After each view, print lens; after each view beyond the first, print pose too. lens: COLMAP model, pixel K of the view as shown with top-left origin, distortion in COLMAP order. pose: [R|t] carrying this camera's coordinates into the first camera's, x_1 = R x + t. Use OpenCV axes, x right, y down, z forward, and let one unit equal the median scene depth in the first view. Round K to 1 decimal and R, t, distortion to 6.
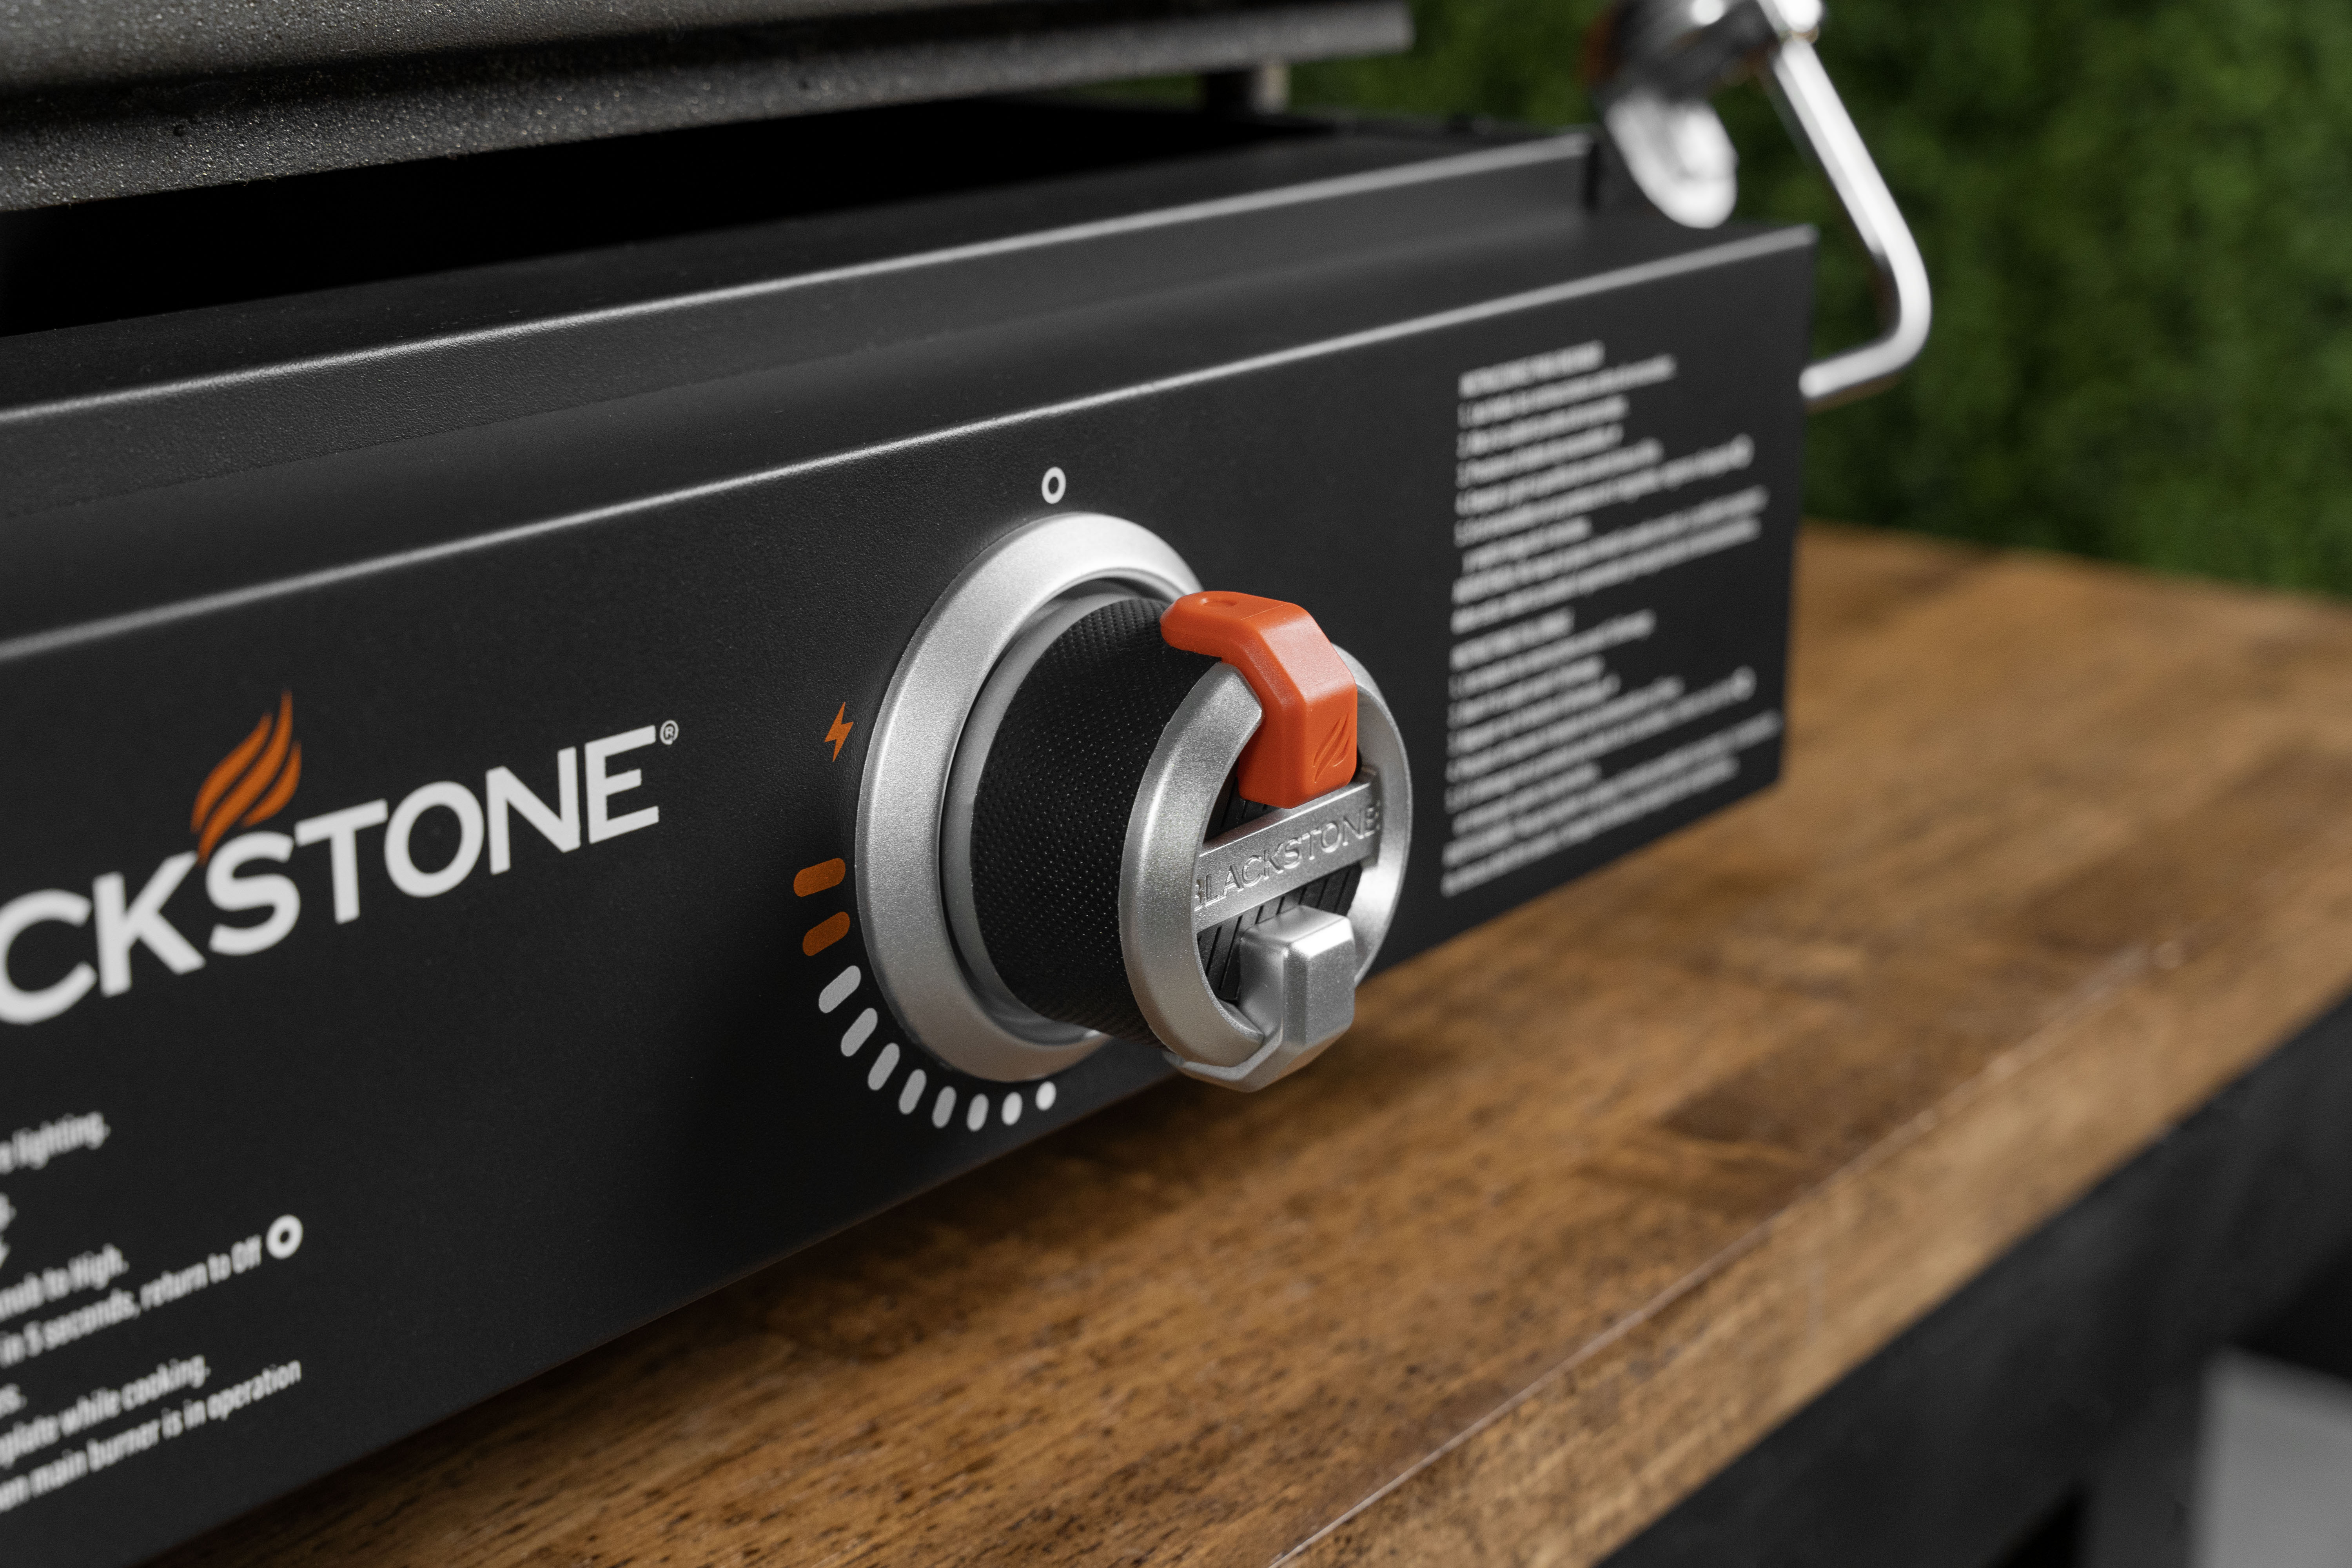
lens RADIAL K [[3613.6, 0, 1176.0], [0, 3613.6, 784.0], [0, 0, 1]] dist [0.038999, 0.091026]
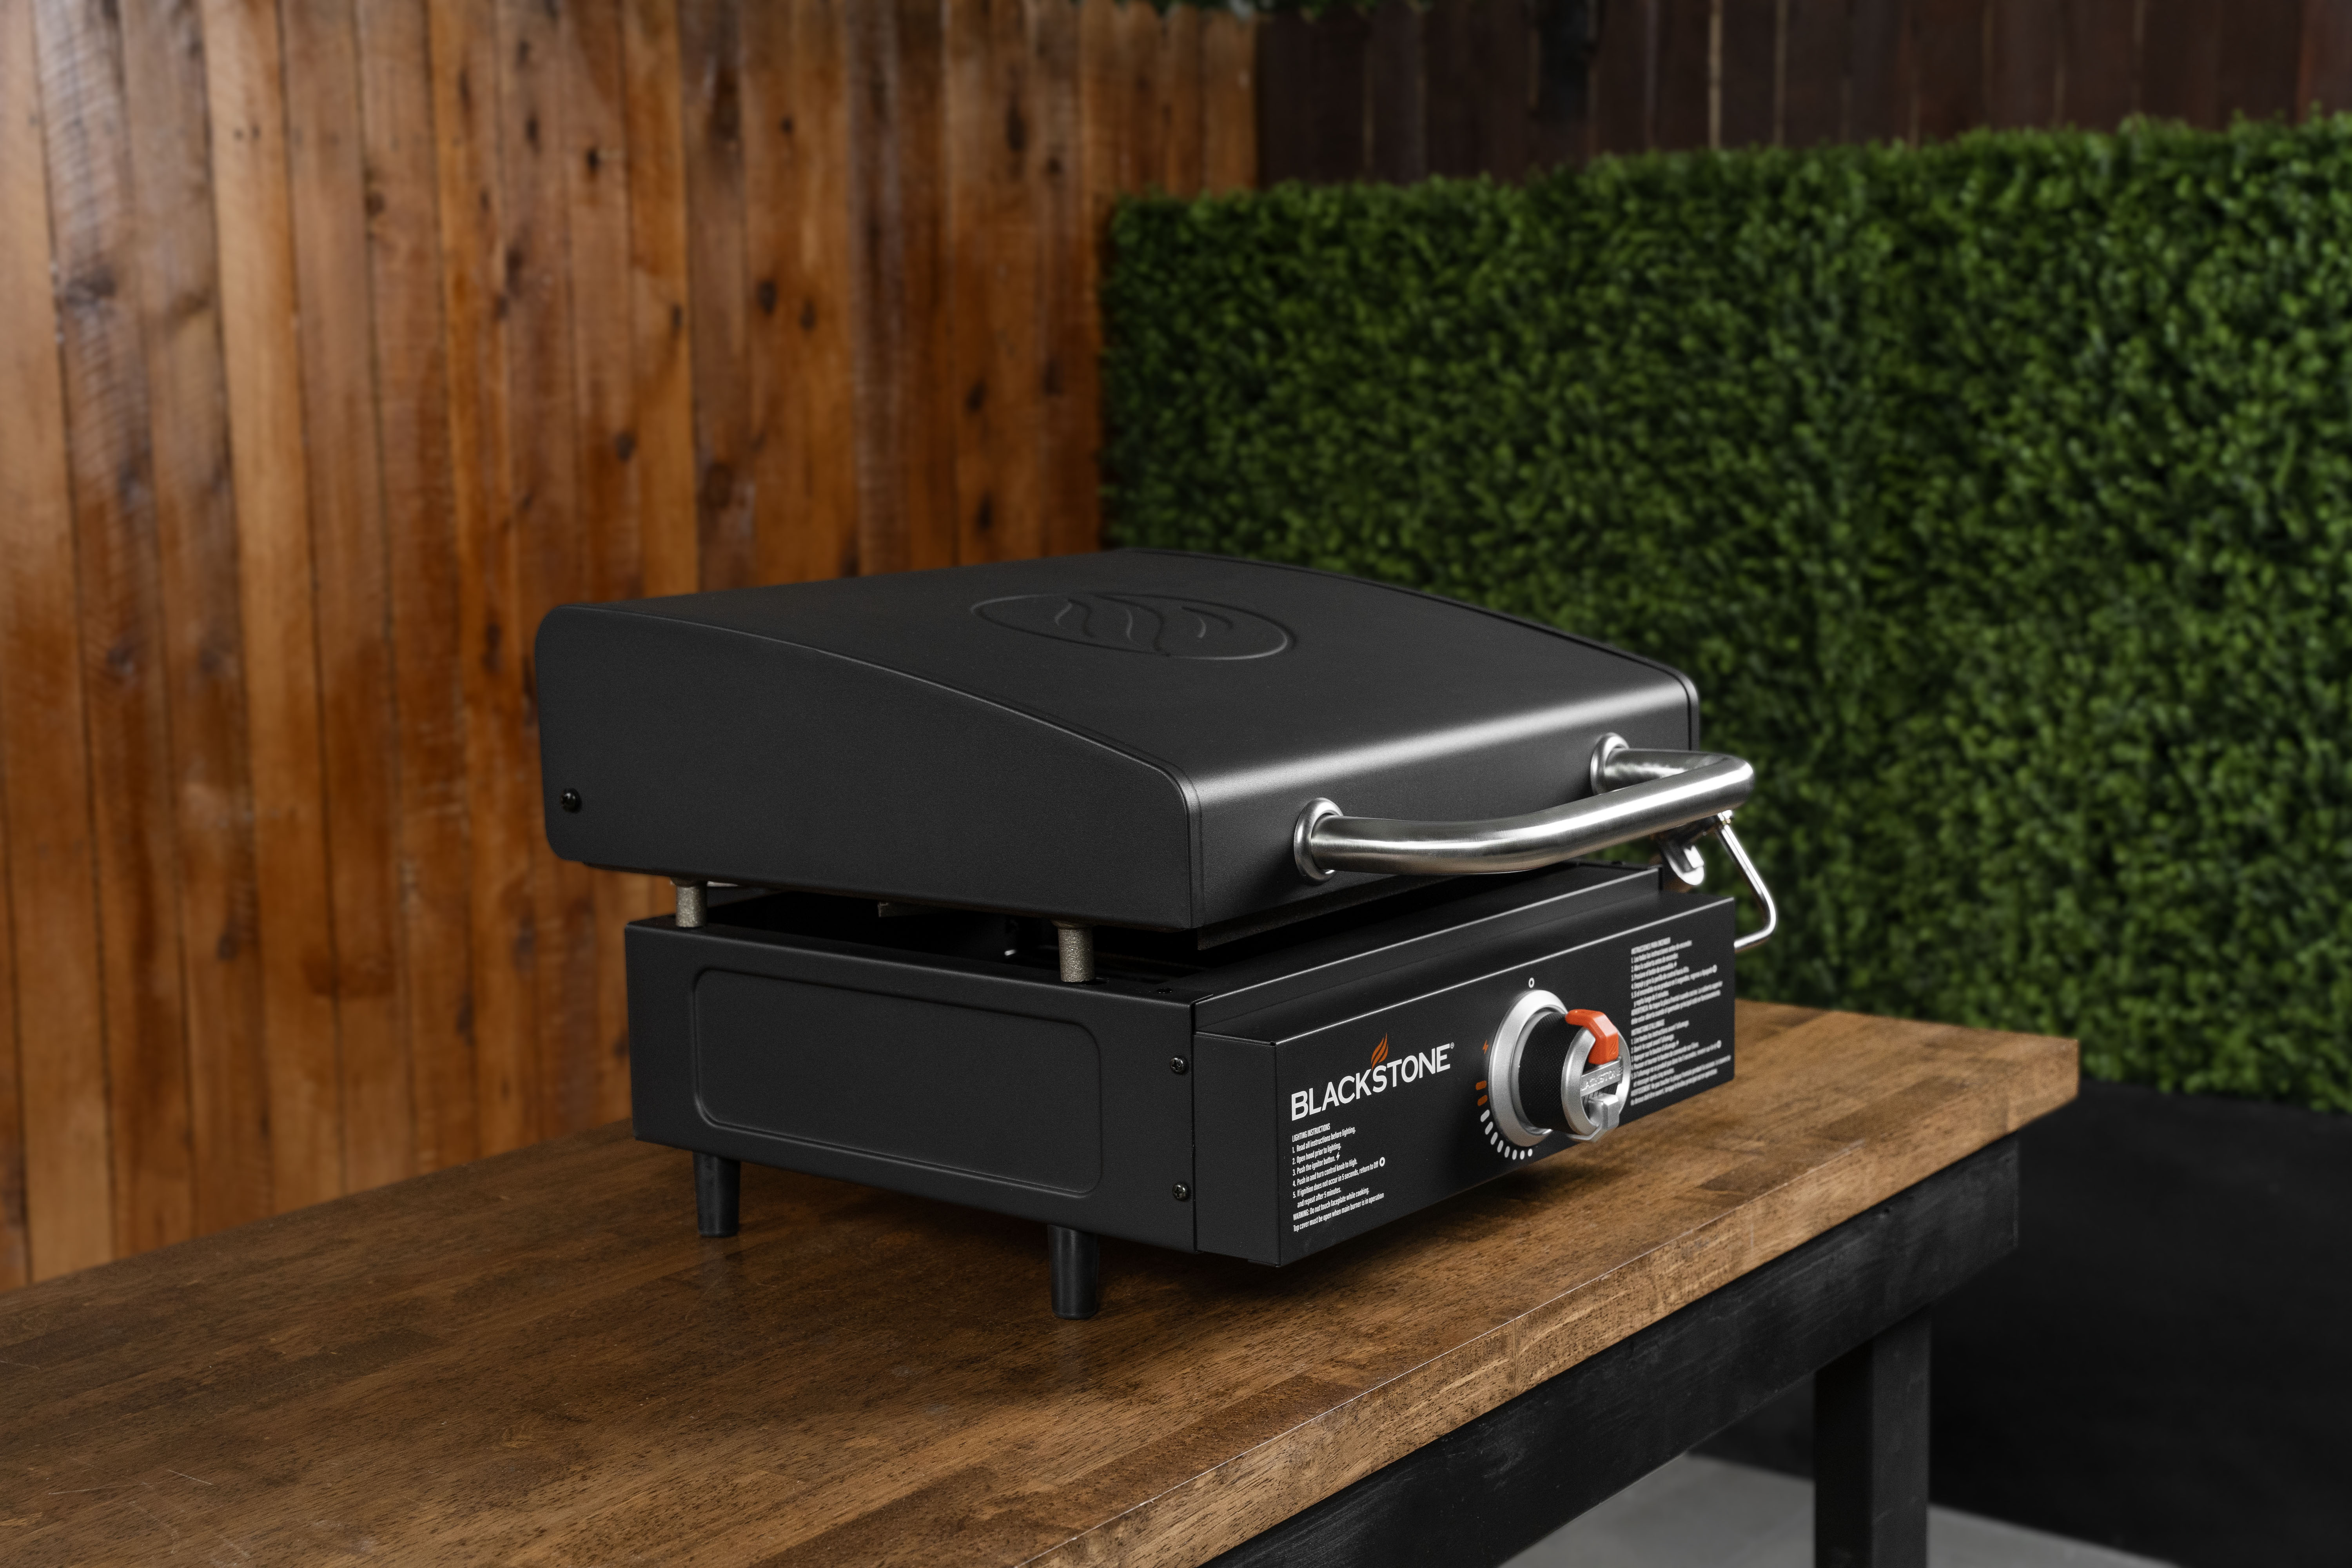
lens RADIAL K [[3076.3, 0, 1176.0], [0, 3076.3, 784.0], [0, 0, 1]] dist [0.016160, 0.401175]
pose [[0.999606, -0.023518, -0.015298, -0.286722], [0.020943, 0.988320, -0.150947, 0.154130], [0.018670, 0.150567, 0.988424, -1.800563]]
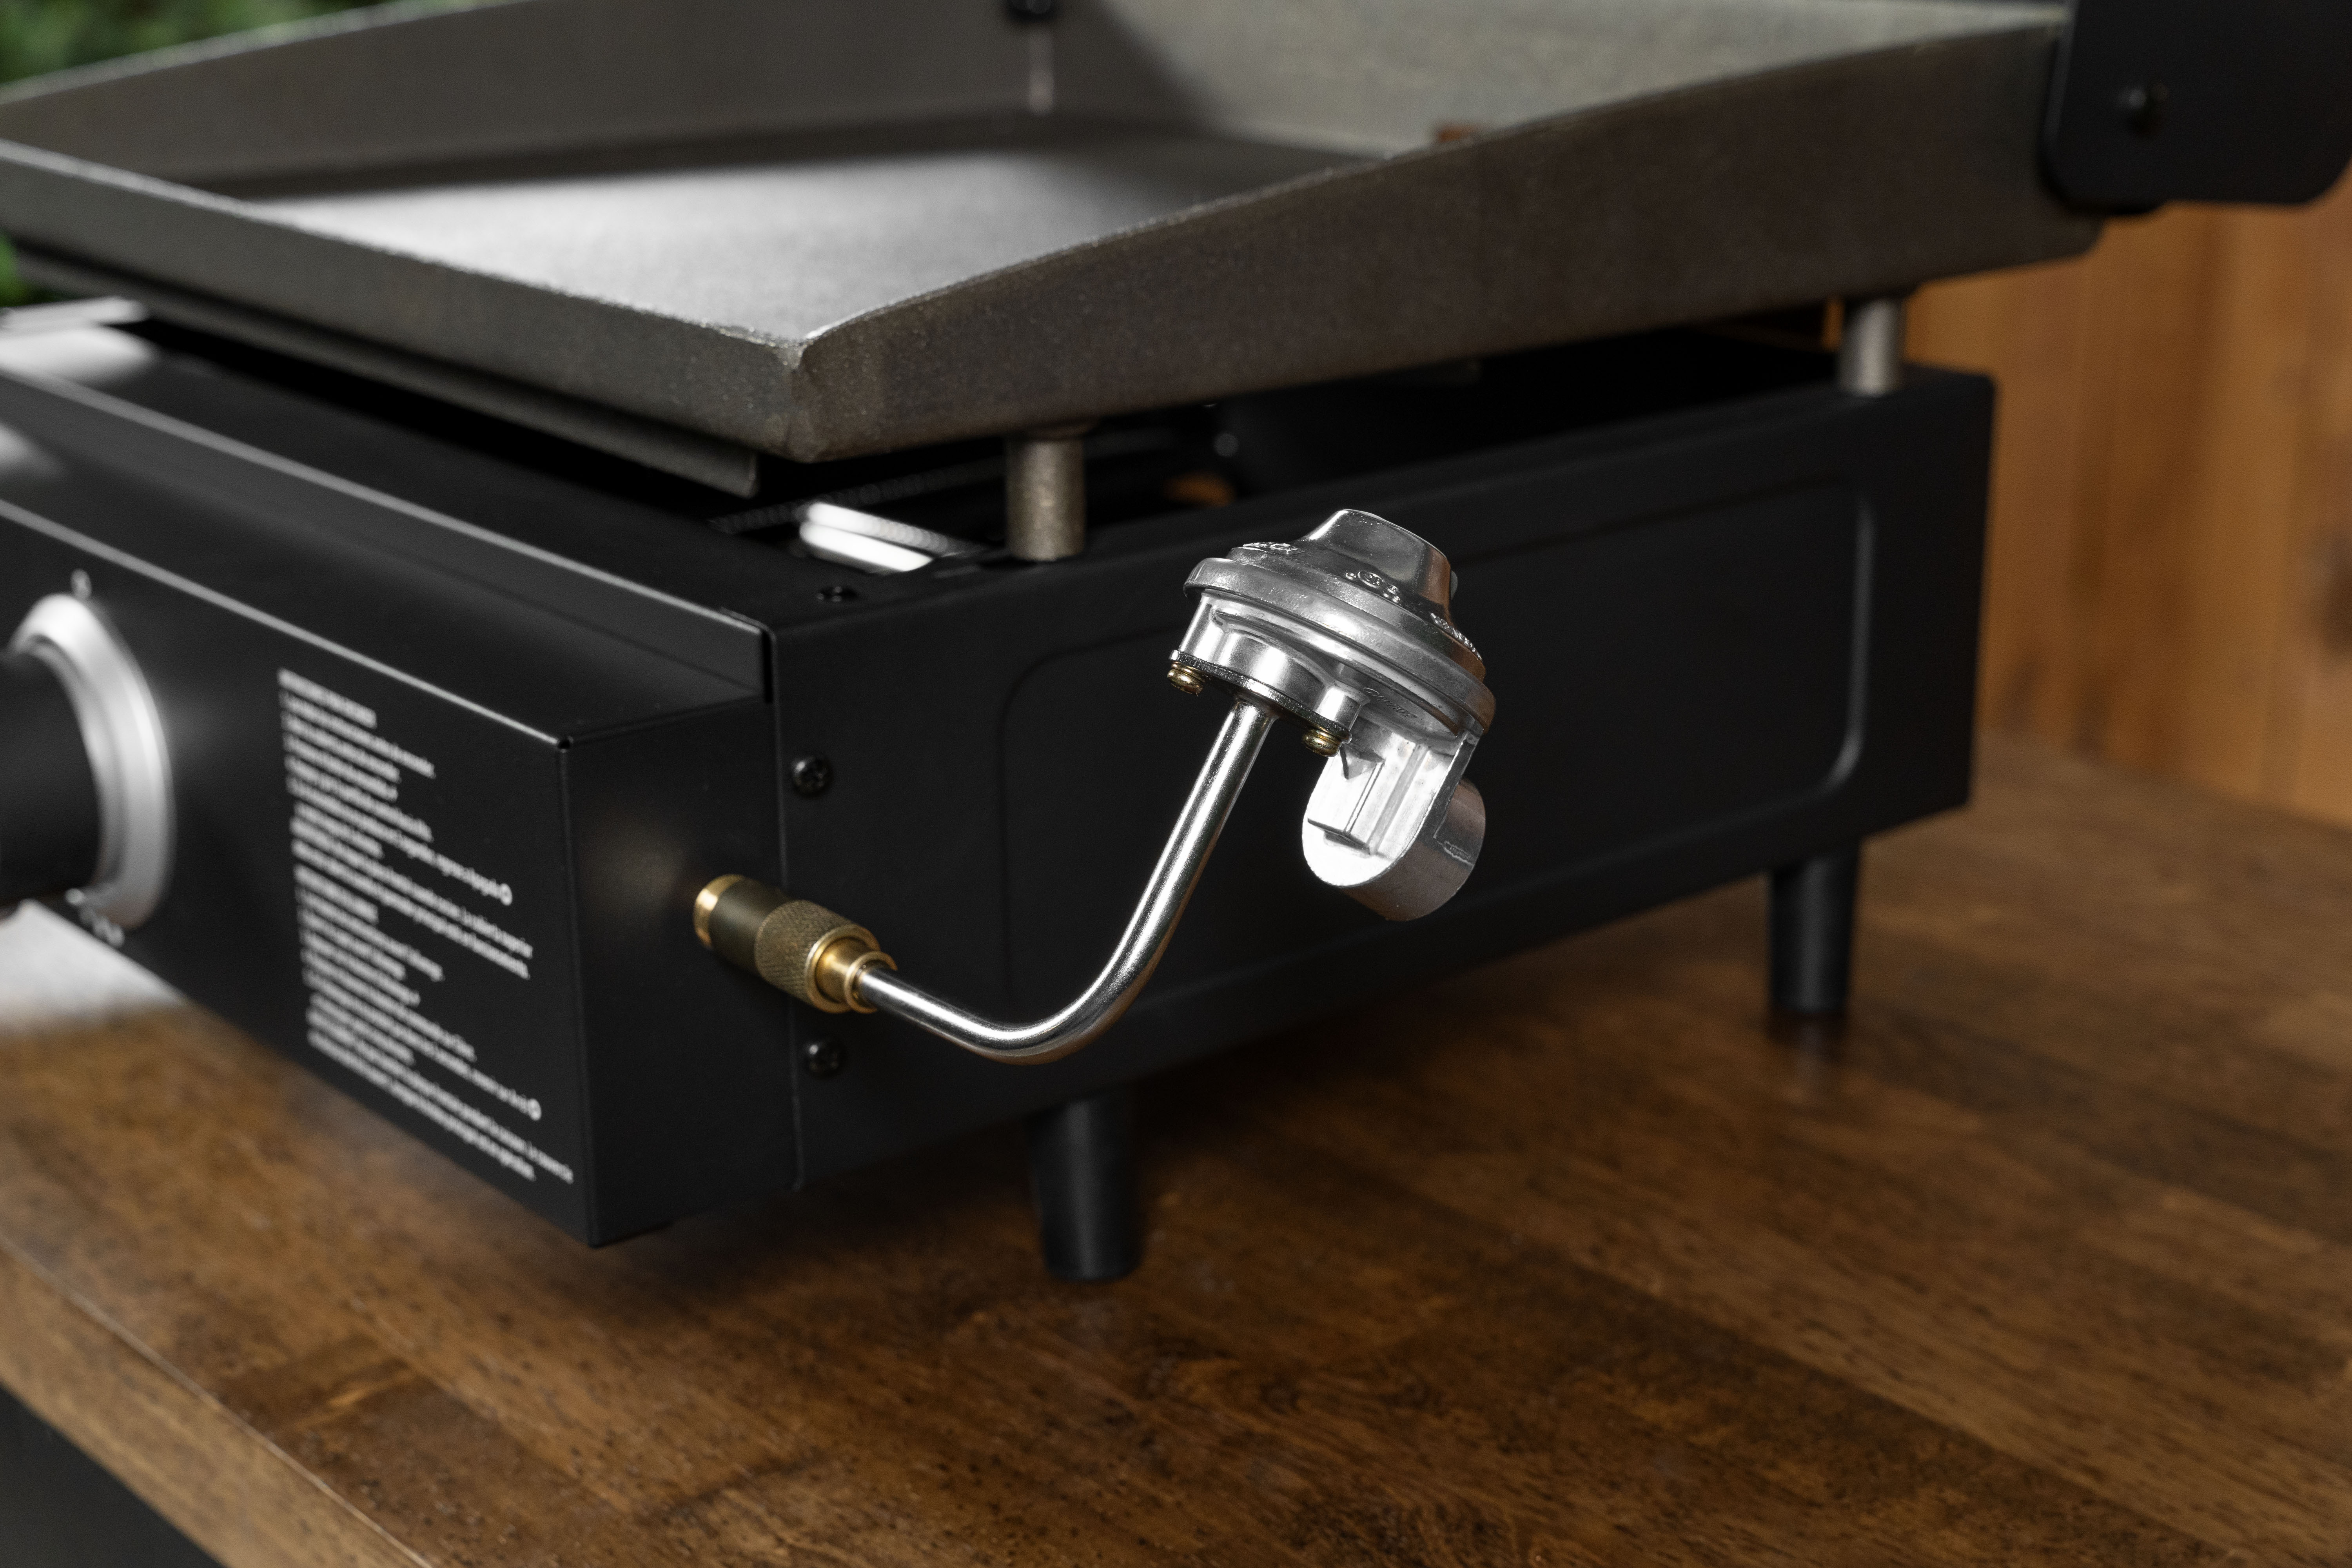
lens RADIAL K [[3523.5, 0, 1176.6], [0, 3523.5, 852.3], [0, 0, 1]] dist [0.182547, 0.027351]
pose [[-0.237138, 0.302603, -0.923145, 1.193563], [-0.266210, 0.893635, 0.361314, -0.593832], [0.934290, 0.331432, -0.131359, 1.440353]]
